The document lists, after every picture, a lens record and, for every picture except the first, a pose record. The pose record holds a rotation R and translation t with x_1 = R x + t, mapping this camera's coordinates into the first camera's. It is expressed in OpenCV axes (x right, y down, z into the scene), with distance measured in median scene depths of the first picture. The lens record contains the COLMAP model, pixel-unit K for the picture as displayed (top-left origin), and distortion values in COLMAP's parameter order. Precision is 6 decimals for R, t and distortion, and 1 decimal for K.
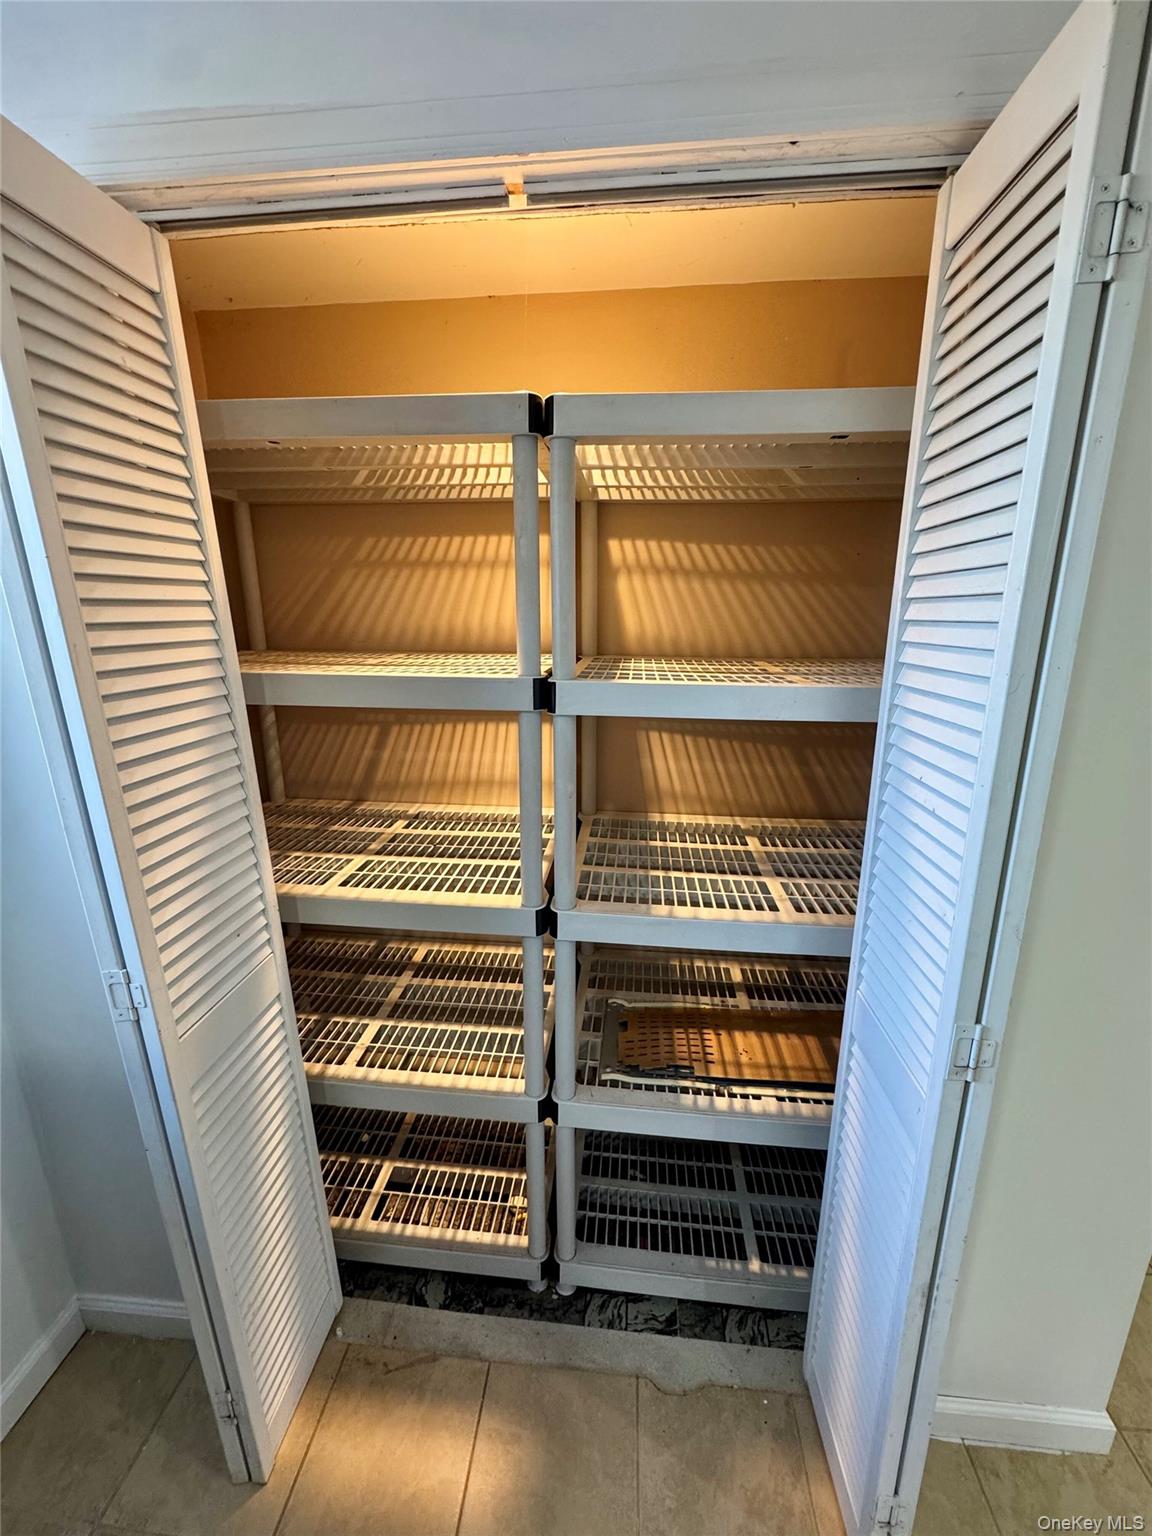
lens RADIAL K [[611.3, 0, 576.0], [0, 611.3, 768.0], [0, 0, 1]] dist [-0.003220, 0.000130]
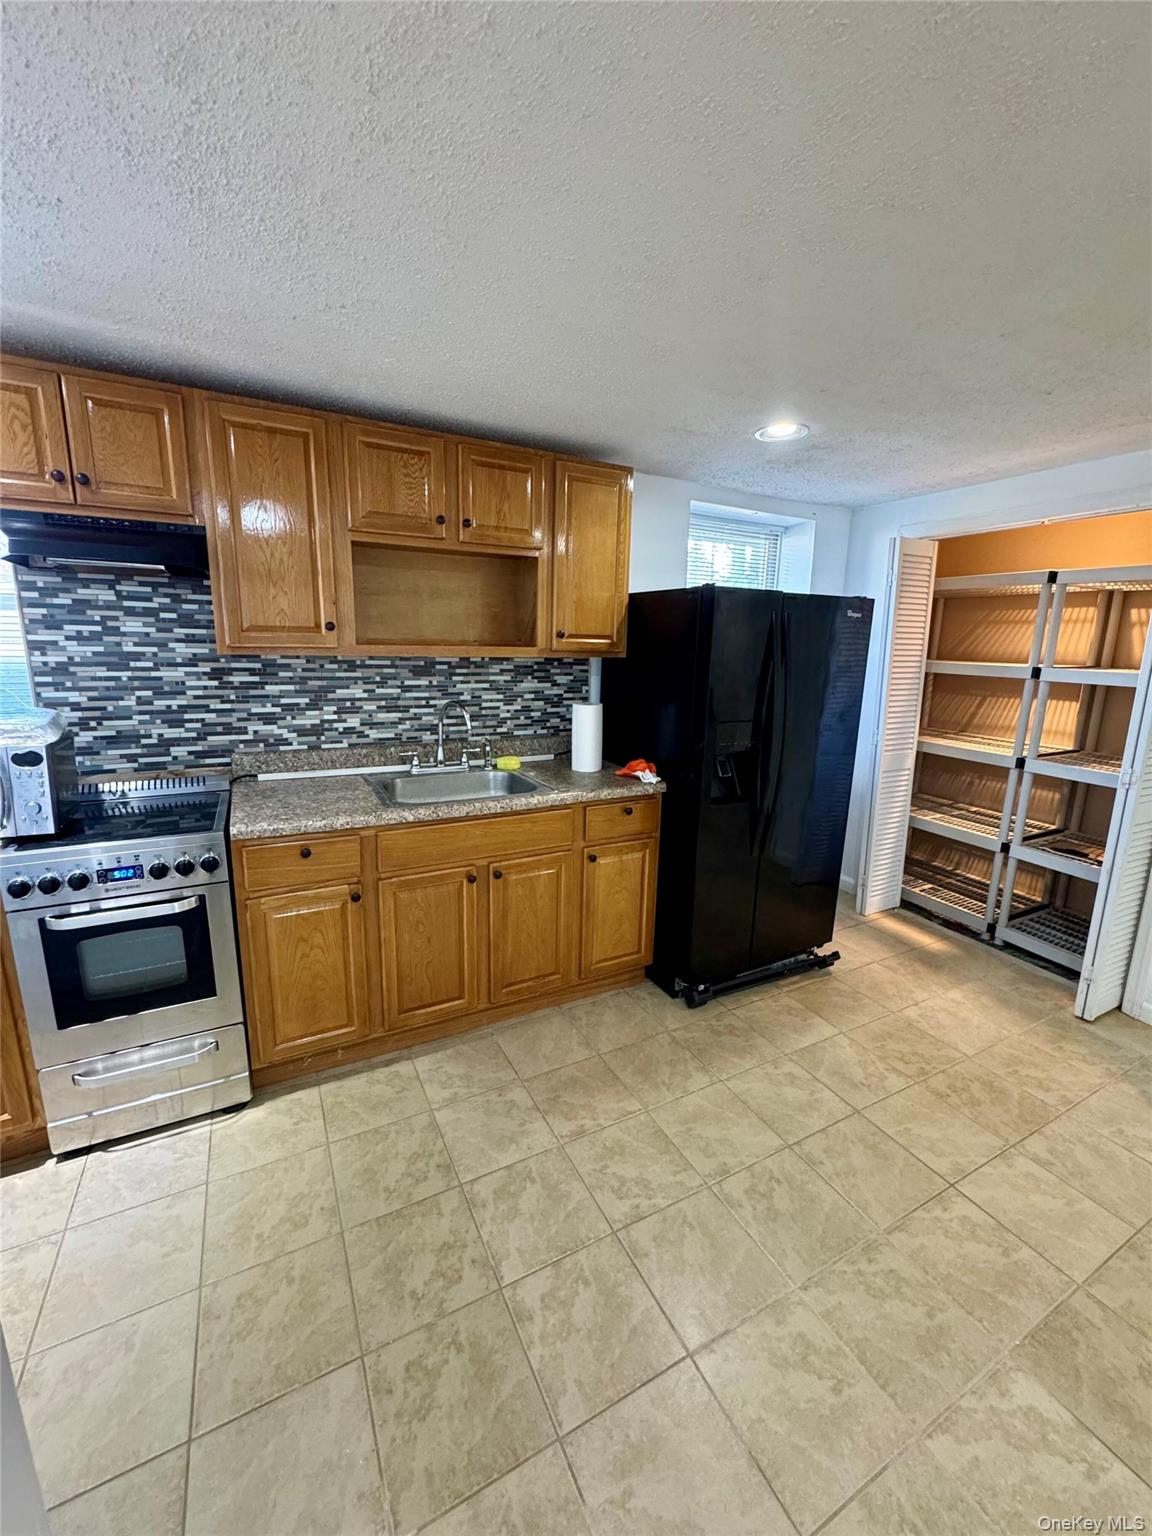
lens RADIAL K [[611.3, 0, 576.0], [0, 611.3, 768.0], [0, 0, 1]] dist [-0.003220, 0.000130]
pose [[0.547087, 0.180253, -0.817438, 0.858180], [-0.225212, 0.972228, 0.063658, 0.442345], [0.806210, 0.149270, 0.572489, -1.640758]]
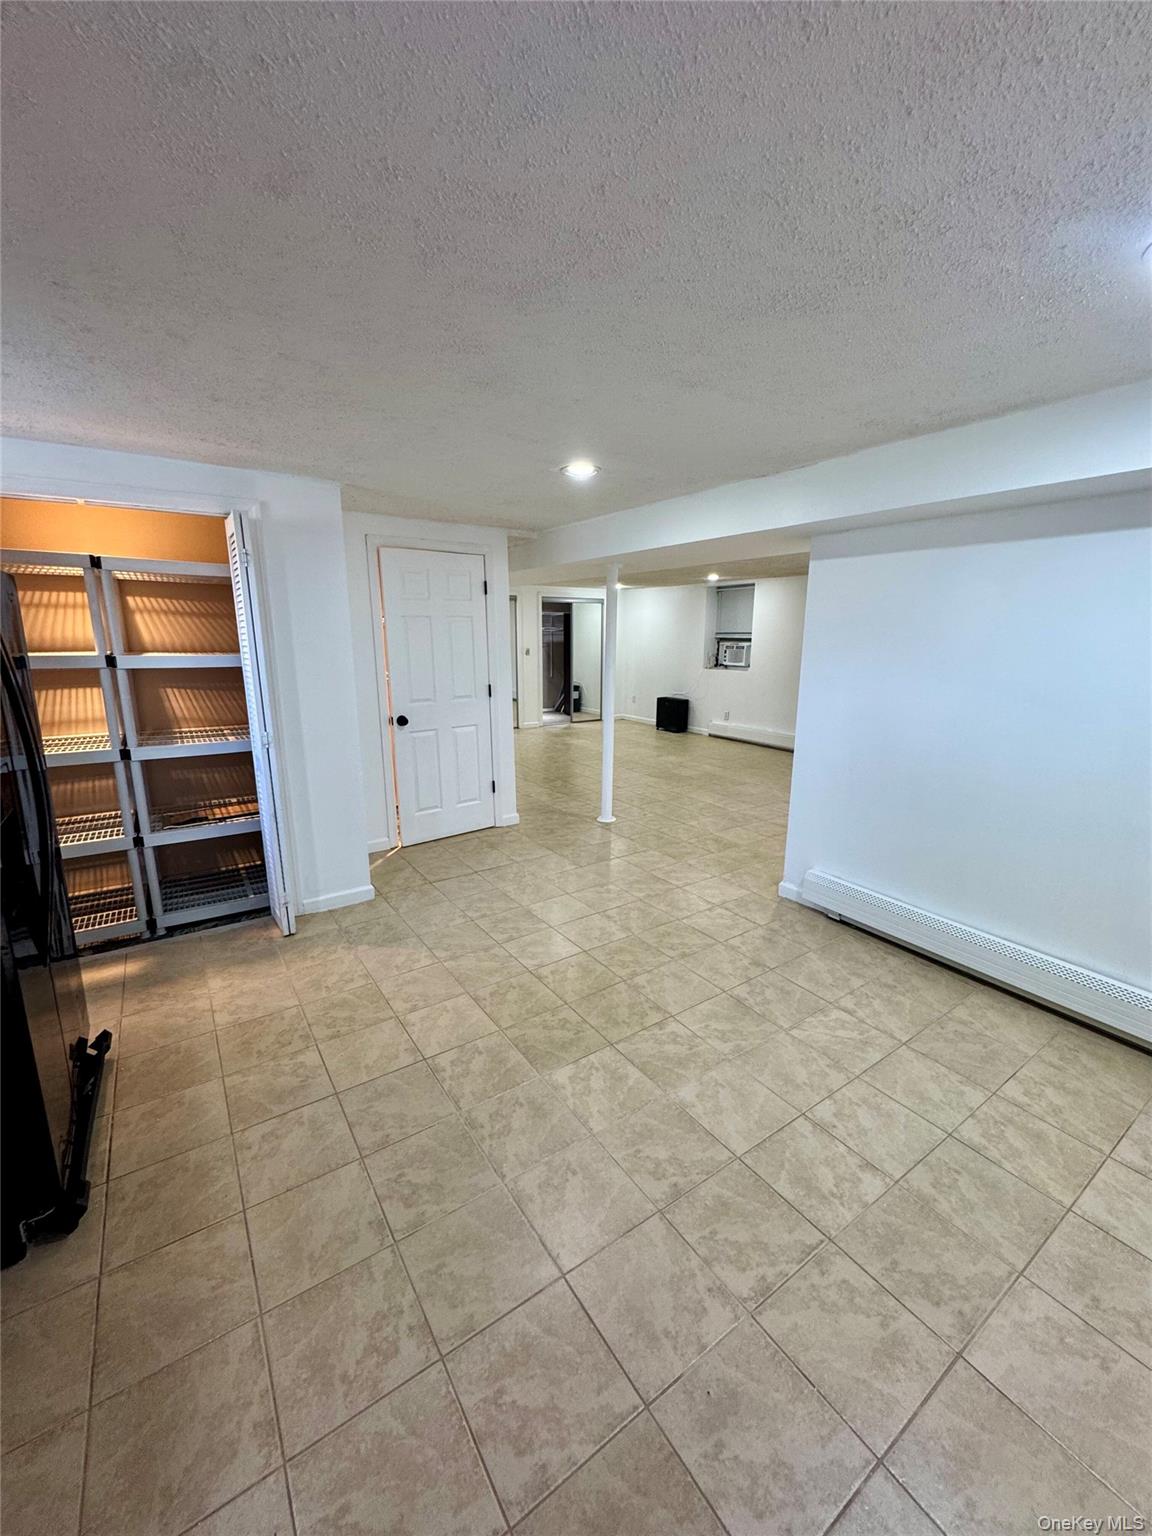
lens RADIAL K [[611.3, 0, 576.0], [0, 611.3, 768.0], [0, 0, 1]] dist [-0.003220, 0.000130]
pose [[0.772181, -0.134755, 0.620949, -0.152365], [0.153455, 0.987875, 0.023555, 0.444503], [-0.616594, 0.077099, 0.783497, -1.741064]]
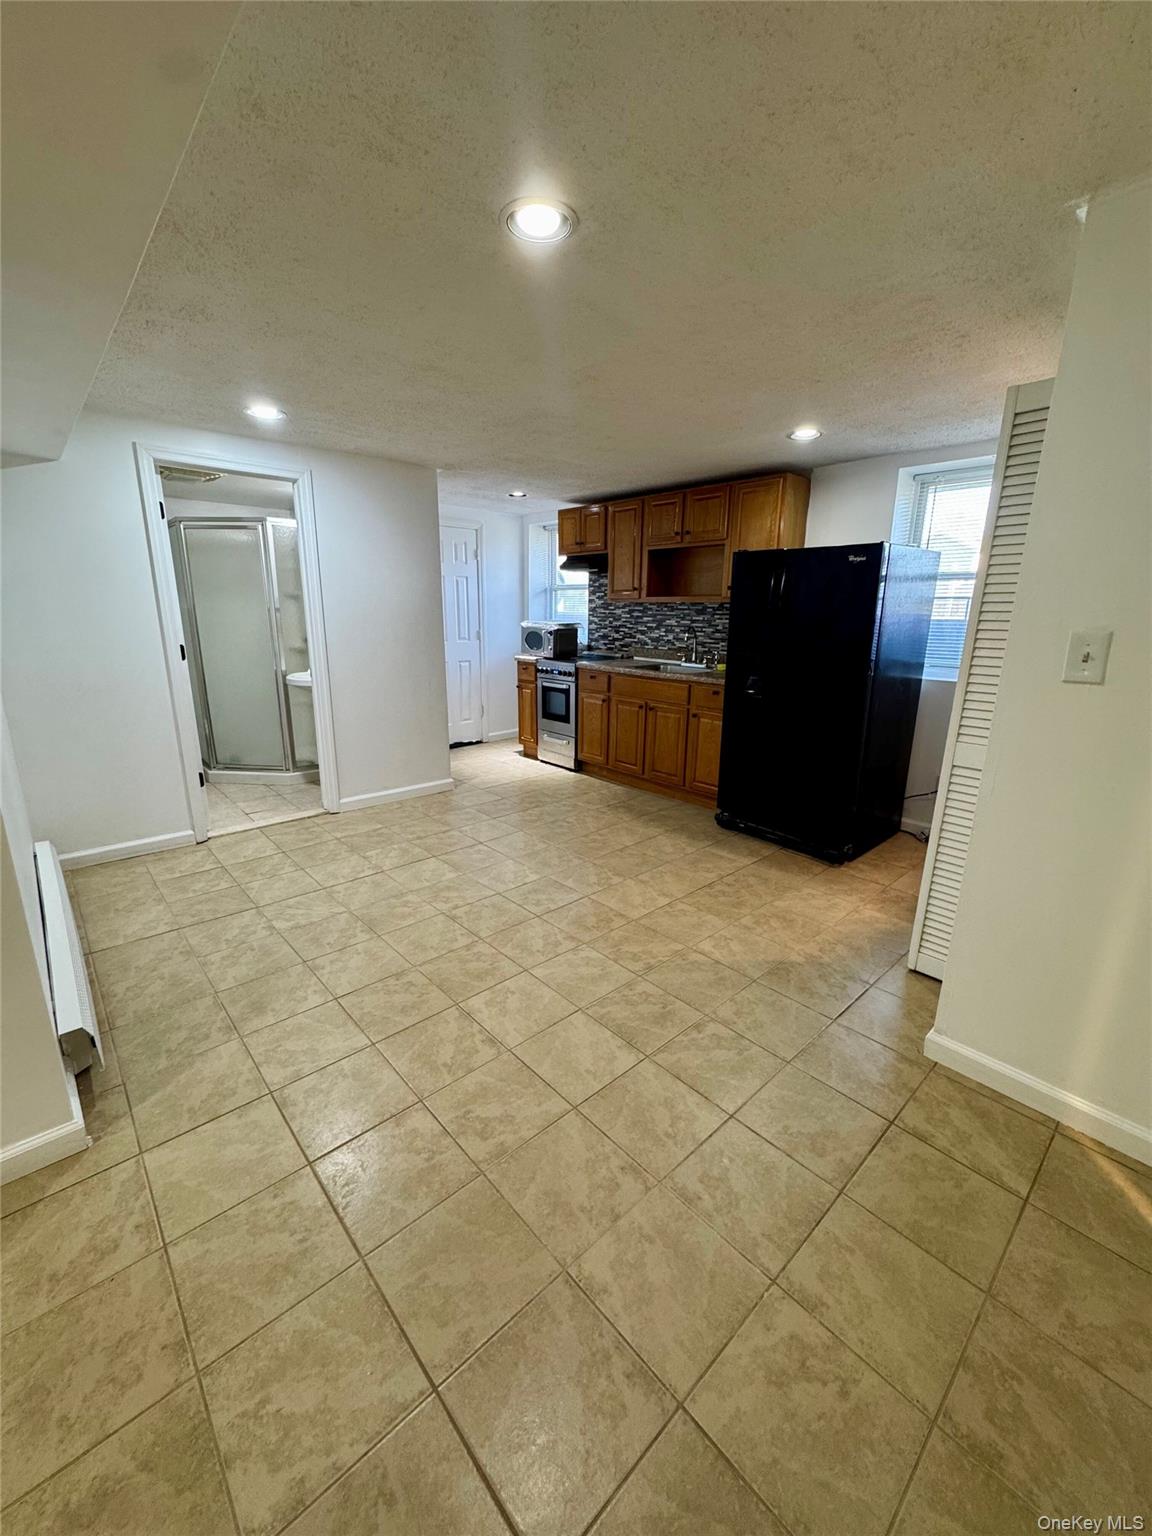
lens RADIAL K [[611.3, 0, 576.0], [0, 611.3, 768.0], [0, 0, 1]] dist [-0.003220, 0.000130]
pose [[-0.673588, 0.175891, -0.717872, 2.105993], [-0.193960, 0.895163, 0.401326, -0.067427], [0.713203, 0.409567, -0.568856, 0.762793]]
